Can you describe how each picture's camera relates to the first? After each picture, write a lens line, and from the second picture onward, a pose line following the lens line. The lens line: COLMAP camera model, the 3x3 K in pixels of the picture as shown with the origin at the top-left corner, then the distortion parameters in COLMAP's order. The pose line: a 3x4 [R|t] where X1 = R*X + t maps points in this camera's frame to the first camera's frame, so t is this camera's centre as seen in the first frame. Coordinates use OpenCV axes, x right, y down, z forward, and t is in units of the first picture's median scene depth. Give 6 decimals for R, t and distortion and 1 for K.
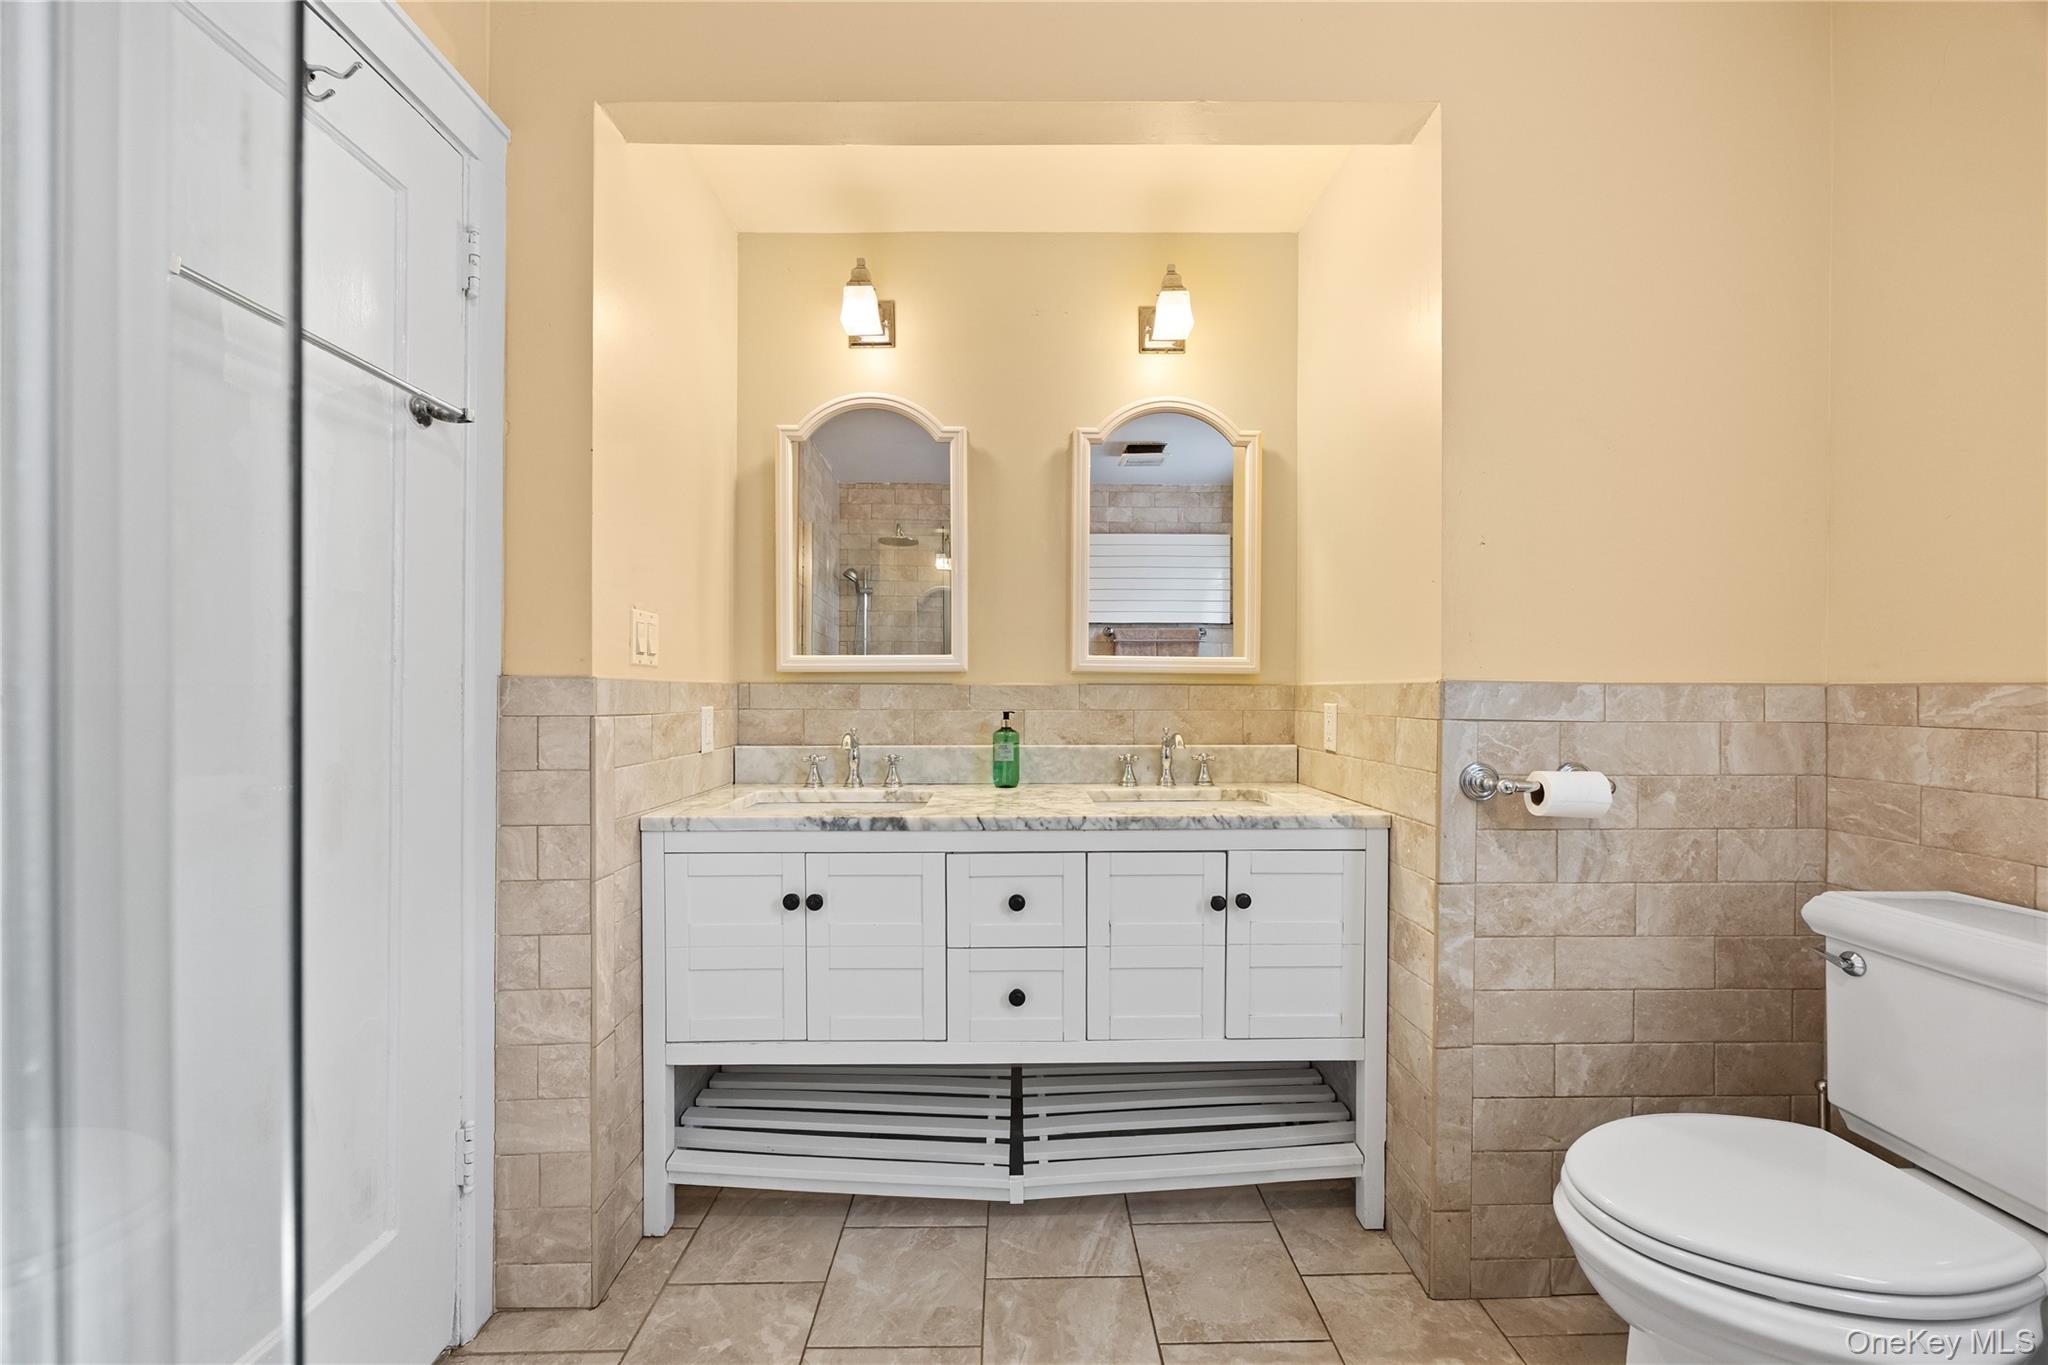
lens RADIAL K [[786.9, 0, 1025.7], [0, 786.9, 689.0], [0, 0, 1]] dist [0.002507, -0.000033]
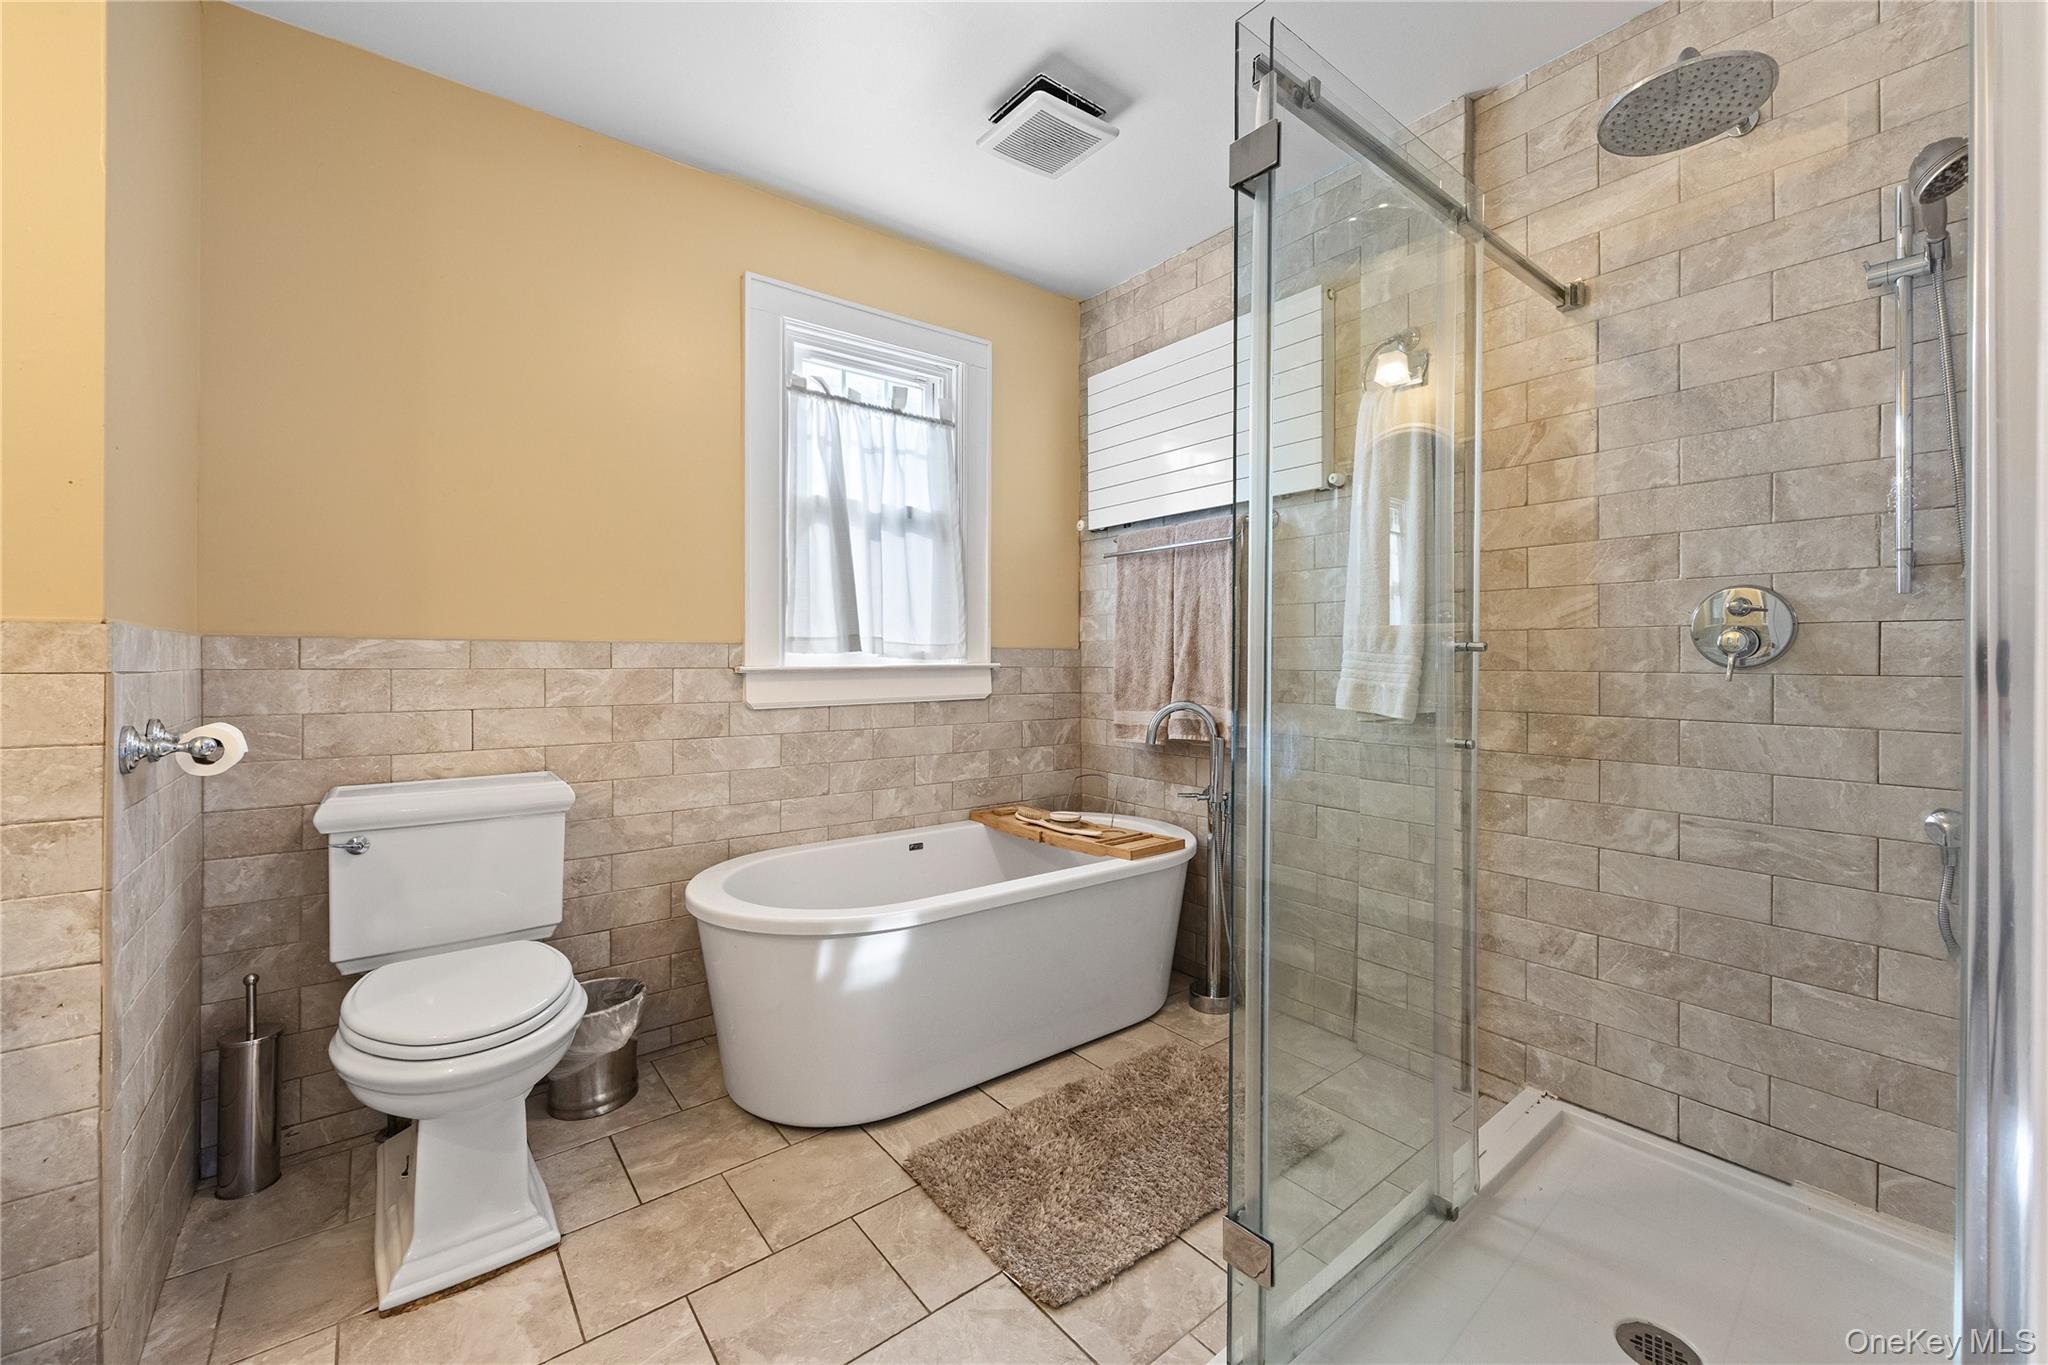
lens RADIAL K [[786.9, 0, 1023.5], [0, 786.9, 672.7], [0, 0, 1]] dist [0.002507, -0.000033]
pose [[-0.600463, -0.001312, 0.799651, -0.655942], [-0.000424, 0.999999, 0.001322, 0.052811], [-0.799652, 0.000454, -0.600463, 0.853584]]
